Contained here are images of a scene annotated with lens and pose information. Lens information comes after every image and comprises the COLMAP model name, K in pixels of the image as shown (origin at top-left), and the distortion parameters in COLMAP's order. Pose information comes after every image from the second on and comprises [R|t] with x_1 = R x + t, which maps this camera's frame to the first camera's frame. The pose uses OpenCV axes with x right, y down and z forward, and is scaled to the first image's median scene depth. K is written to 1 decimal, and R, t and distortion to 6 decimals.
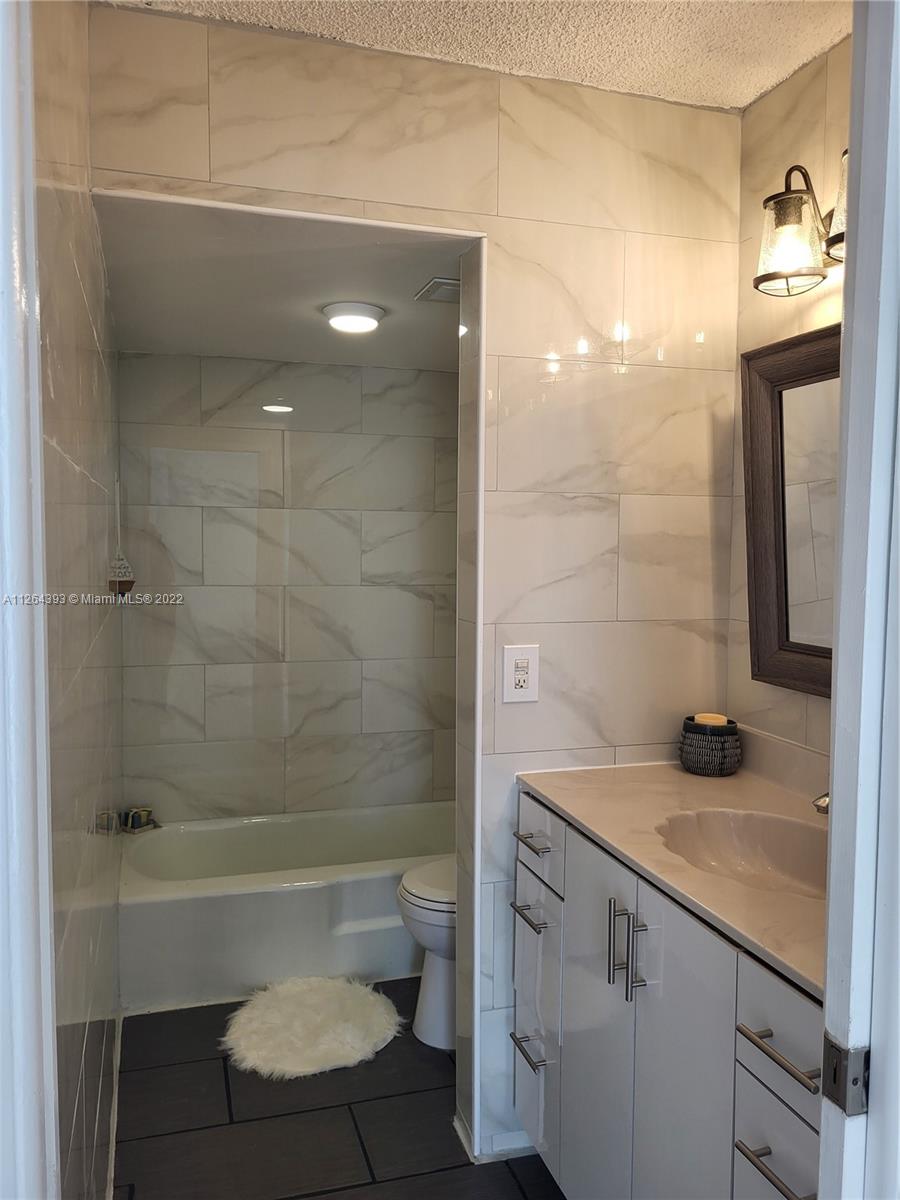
lens RADIAL K [[846.6, 0, 452.7], [0, 846.6, 606.3], [0, 0, 1]] dist [0.044543, -0.000410]
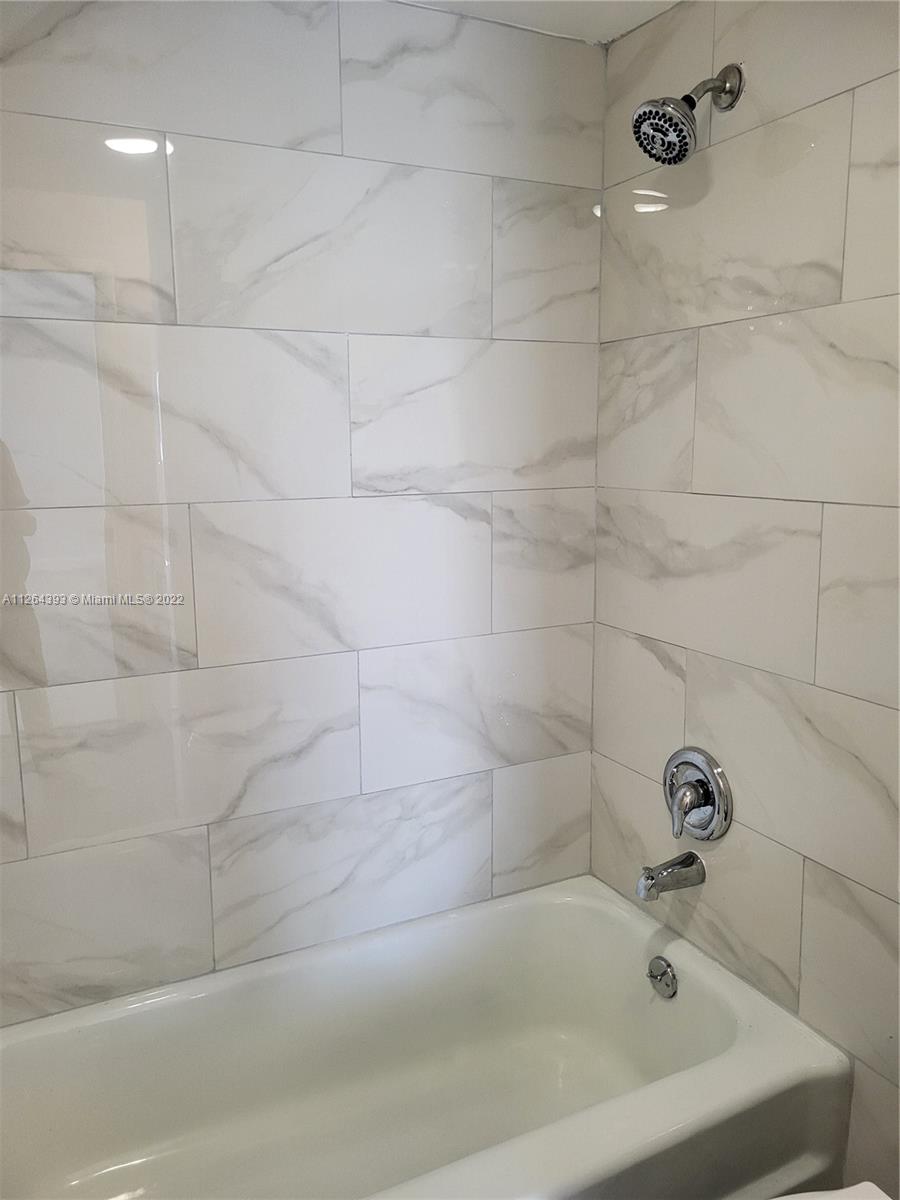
lens RADIAL K [[906.6, 0, 456.9], [0, 906.6, 595.7], [0, 0, 1]] dist [0.051240, -0.043422]
pose [[0.988678, -0.046046, 0.142816, -0.126616], [0.031341, 0.994129, 0.103559, -0.020775], [-0.146746, -0.097910, 0.984317, 0.489576]]
